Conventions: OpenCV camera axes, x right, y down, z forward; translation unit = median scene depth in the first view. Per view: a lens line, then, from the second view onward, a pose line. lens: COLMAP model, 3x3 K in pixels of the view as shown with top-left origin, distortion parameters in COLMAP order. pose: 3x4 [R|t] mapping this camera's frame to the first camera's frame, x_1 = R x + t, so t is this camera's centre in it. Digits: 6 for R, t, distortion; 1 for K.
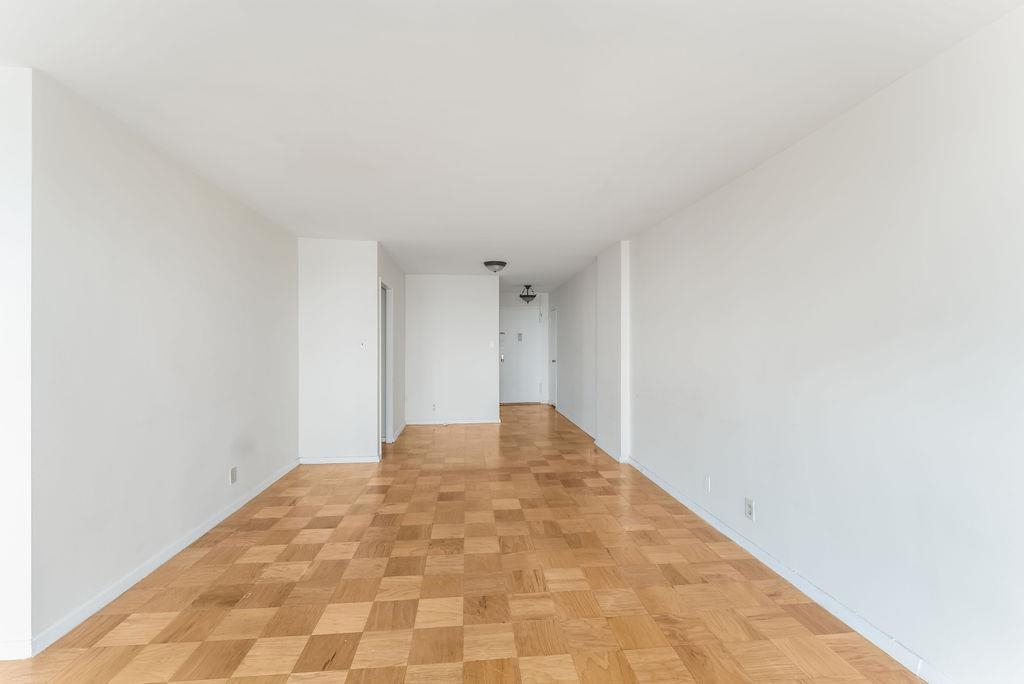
lens RADIAL K [[427.6, 0, 513.5], [0, 427.6, 345.6], [0, 0, 1]] dist [-0.000033, -0.000710]
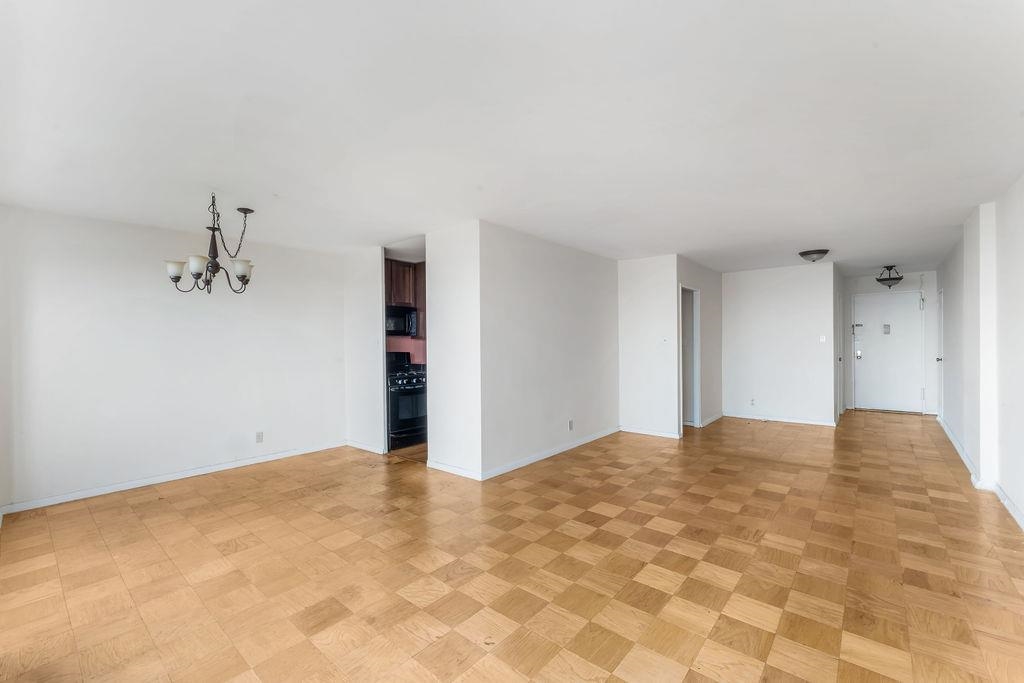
lens RADIAL K [[427.6, 0, 513.5], [0, 427.6, 345.1], [0, 0, 1]] dist [-0.000033, -0.000710]
pose [[0.697167, 0.001839, -0.716906, 0.344898], [0.006268, 0.999943, 0.008661, -0.003462], [0.716881, -0.010532, 0.697116, -0.253011]]
